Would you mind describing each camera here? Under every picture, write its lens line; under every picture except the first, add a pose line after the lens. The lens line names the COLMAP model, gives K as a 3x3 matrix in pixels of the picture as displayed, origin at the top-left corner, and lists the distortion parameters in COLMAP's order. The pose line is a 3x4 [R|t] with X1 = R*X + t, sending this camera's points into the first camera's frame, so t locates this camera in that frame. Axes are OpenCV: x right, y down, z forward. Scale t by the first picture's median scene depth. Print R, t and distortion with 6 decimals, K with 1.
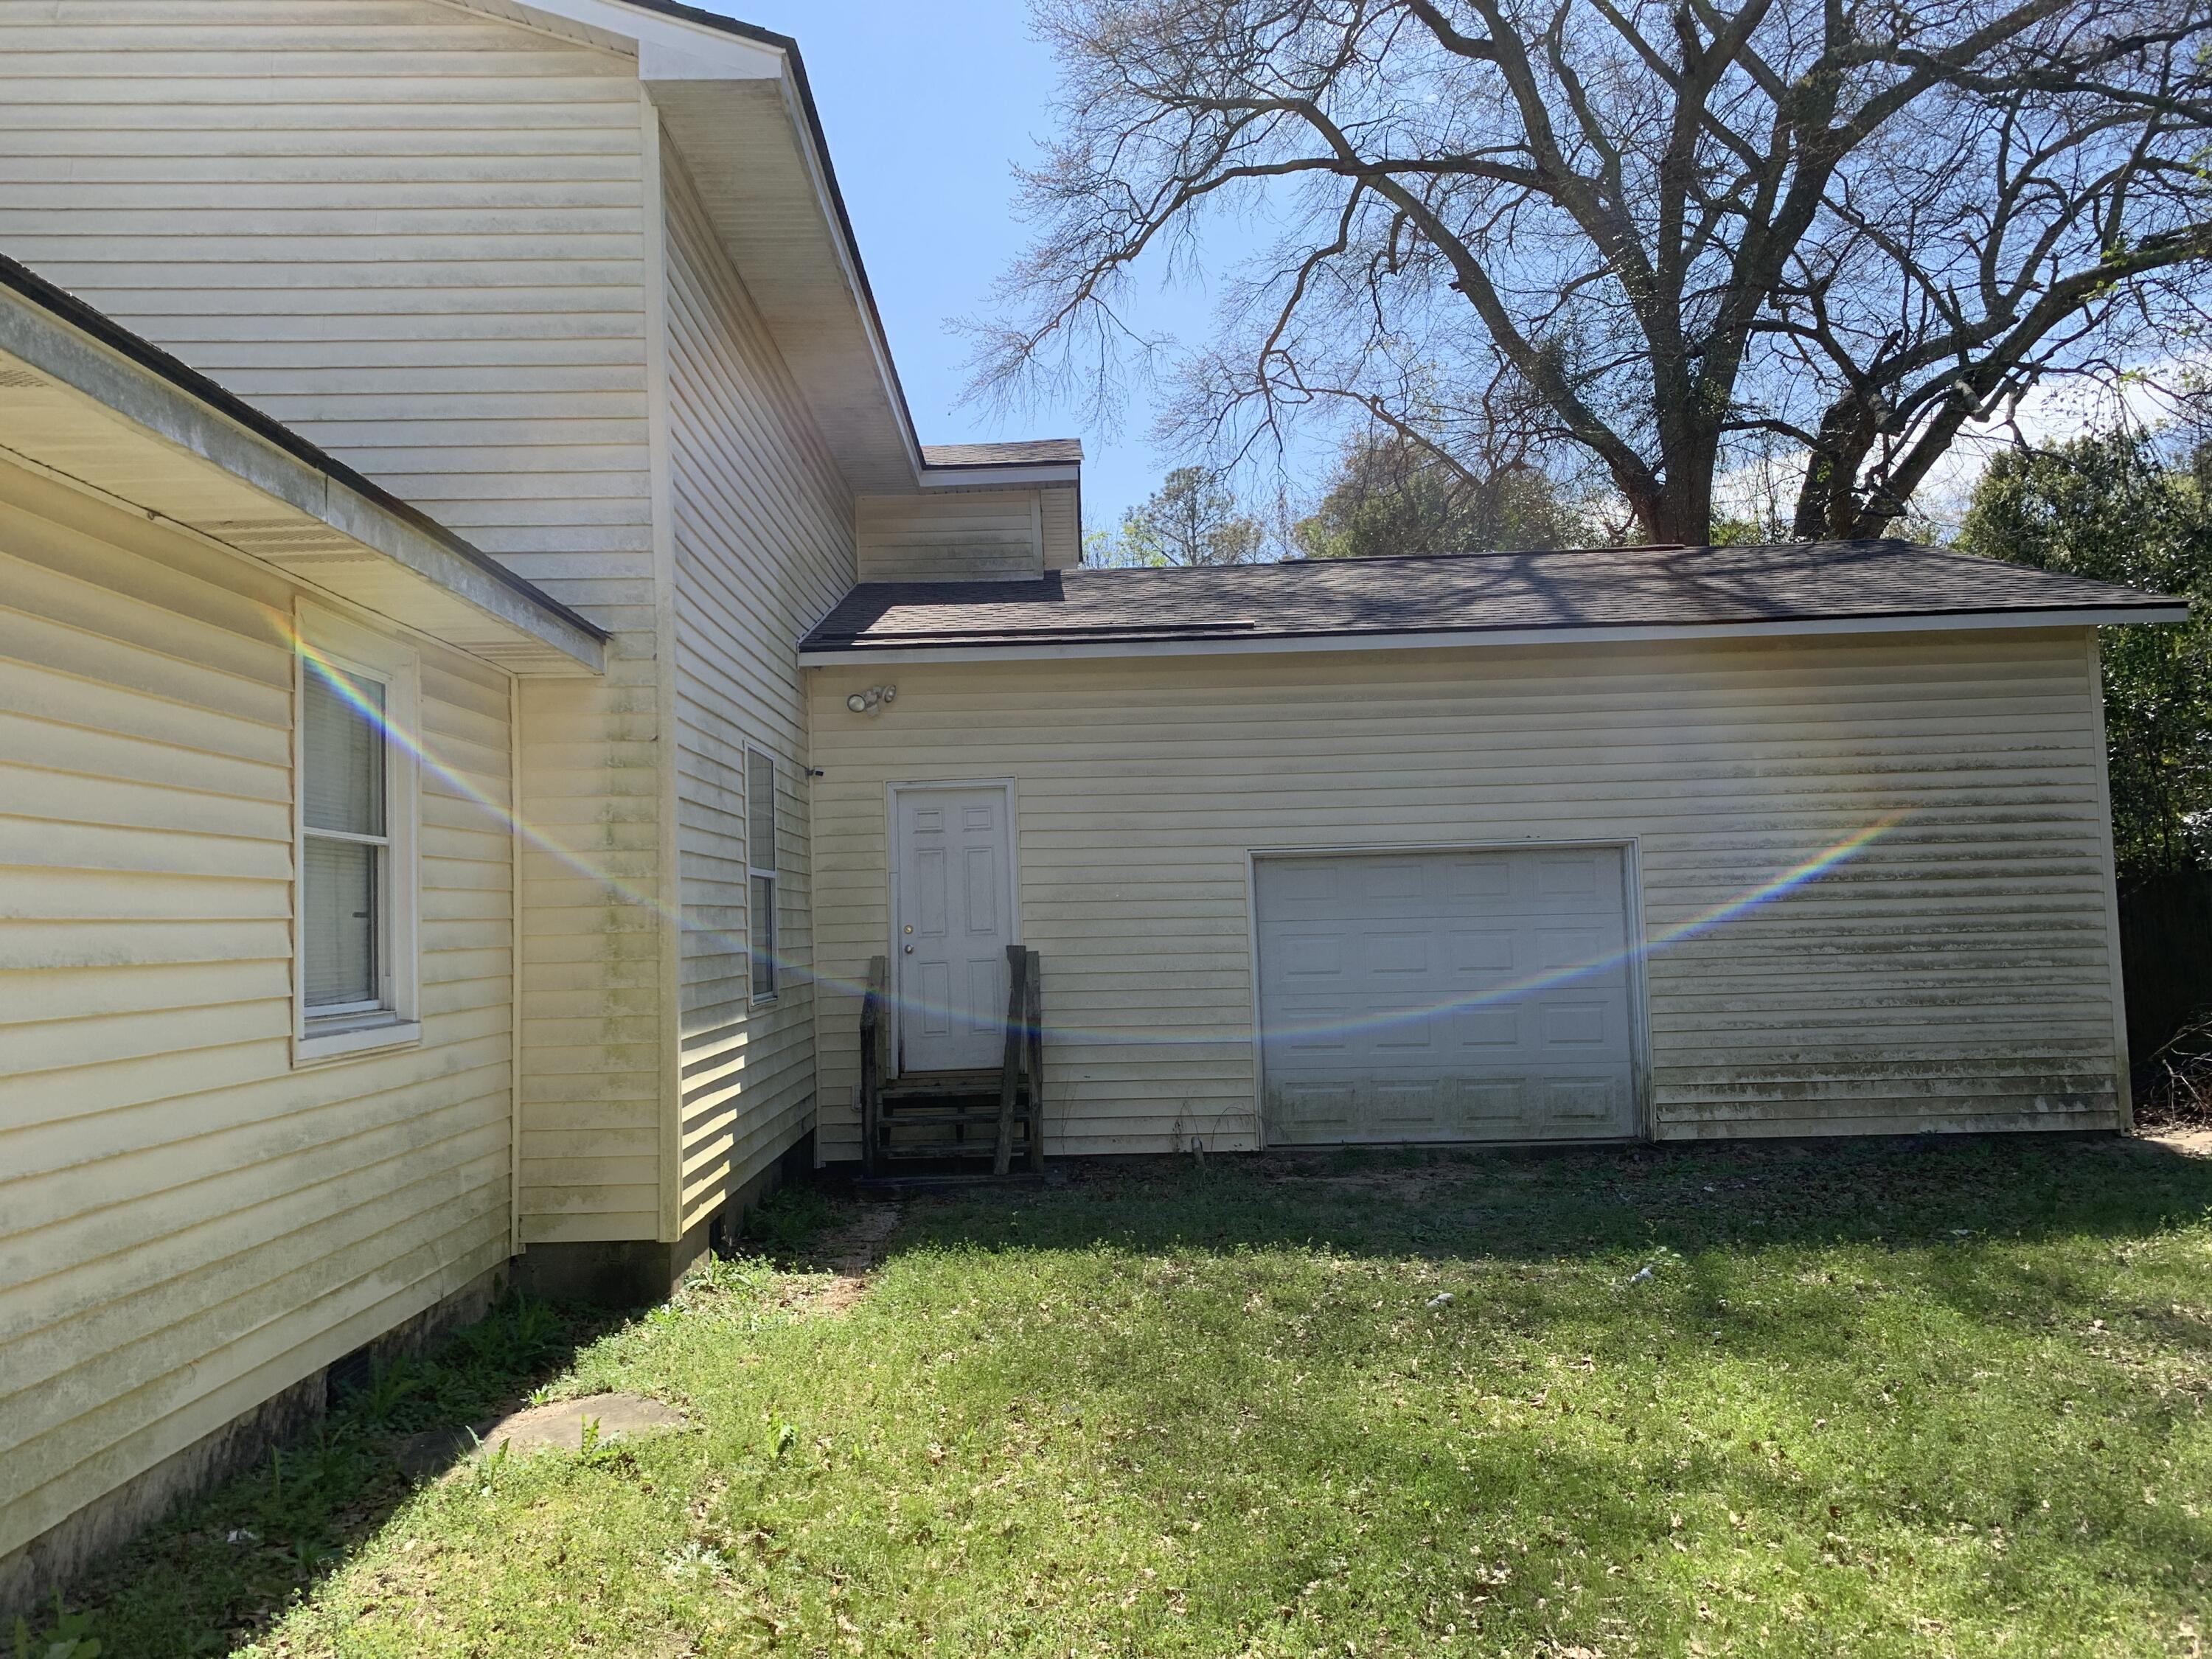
lens RADIAL K [[1691.0, 0, 1096.8], [0, 1691.0, 817.4], [0, 0, 1]] dist [0.028344, -0.034779]
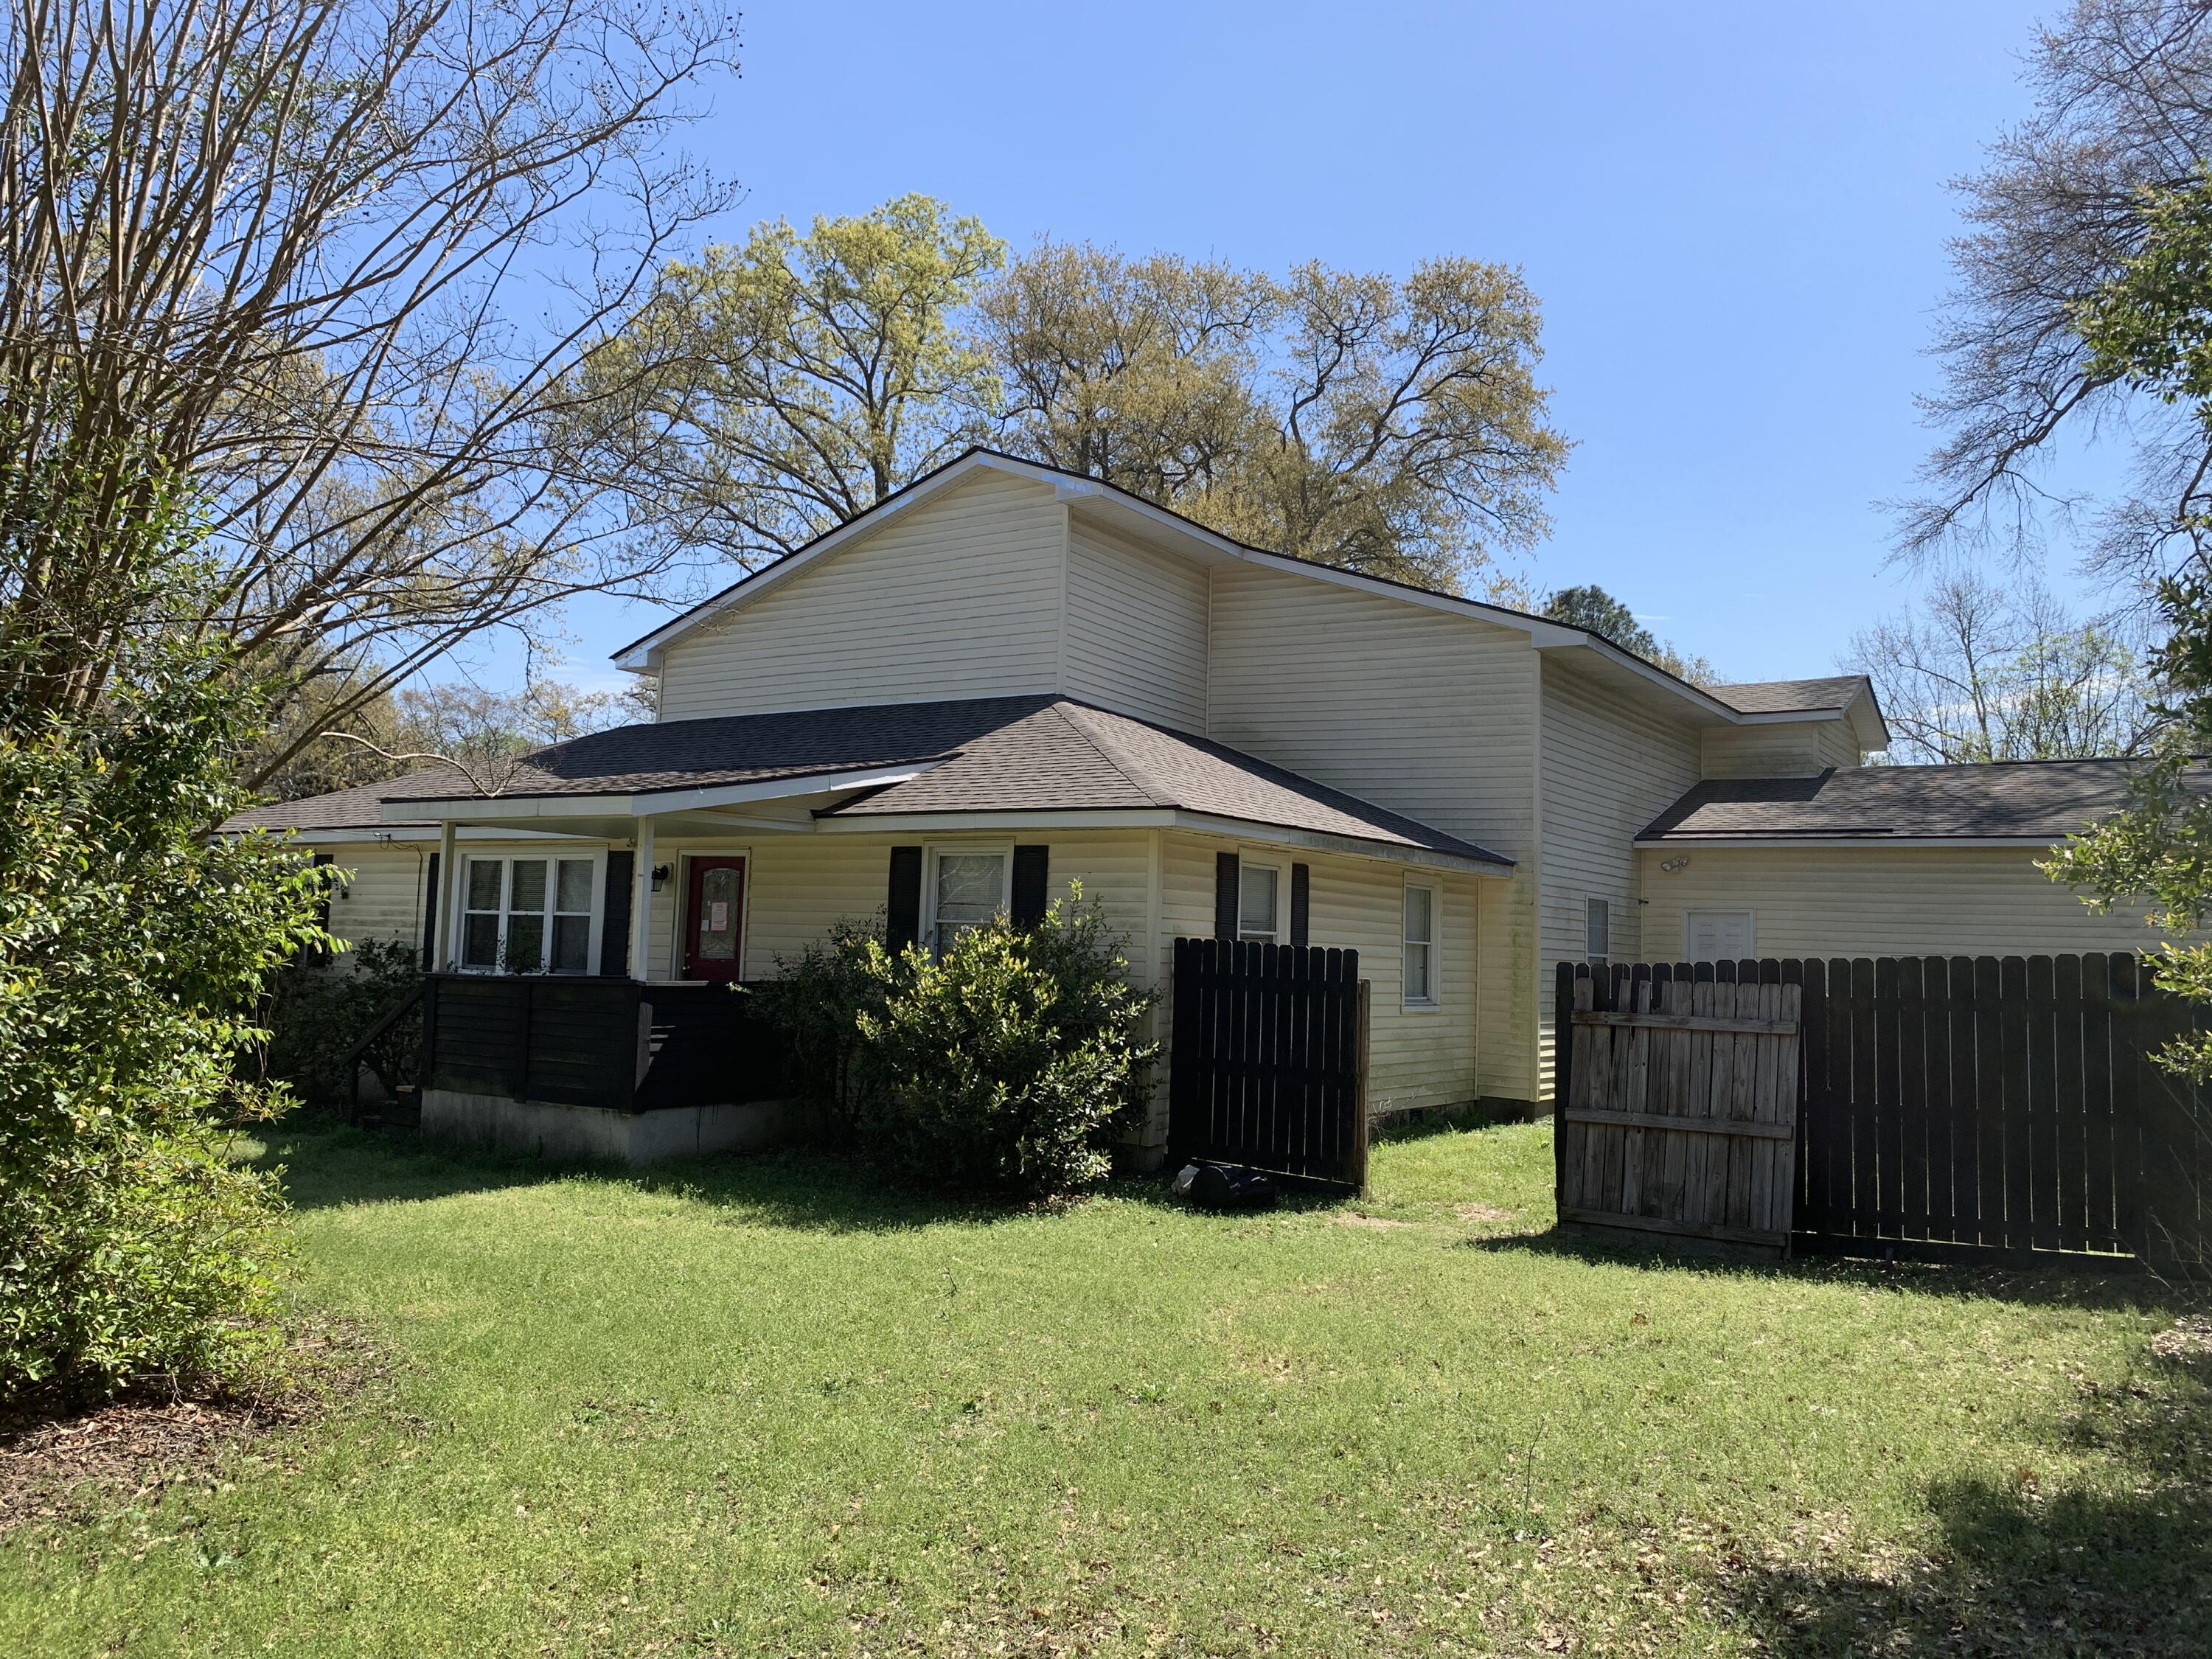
lens RADIAL K [[1691.0, 0, 1096.9], [0, 1691.0, 823.1], [0, 0, 1]] dist [0.028344, -0.034779]
pose [[0.823128, 0.016383, -0.567620, 0.378393], [-0.025686, 0.999635, -0.008397, -0.076652], [0.567275, 0.021492, 0.823248, -0.861814]]
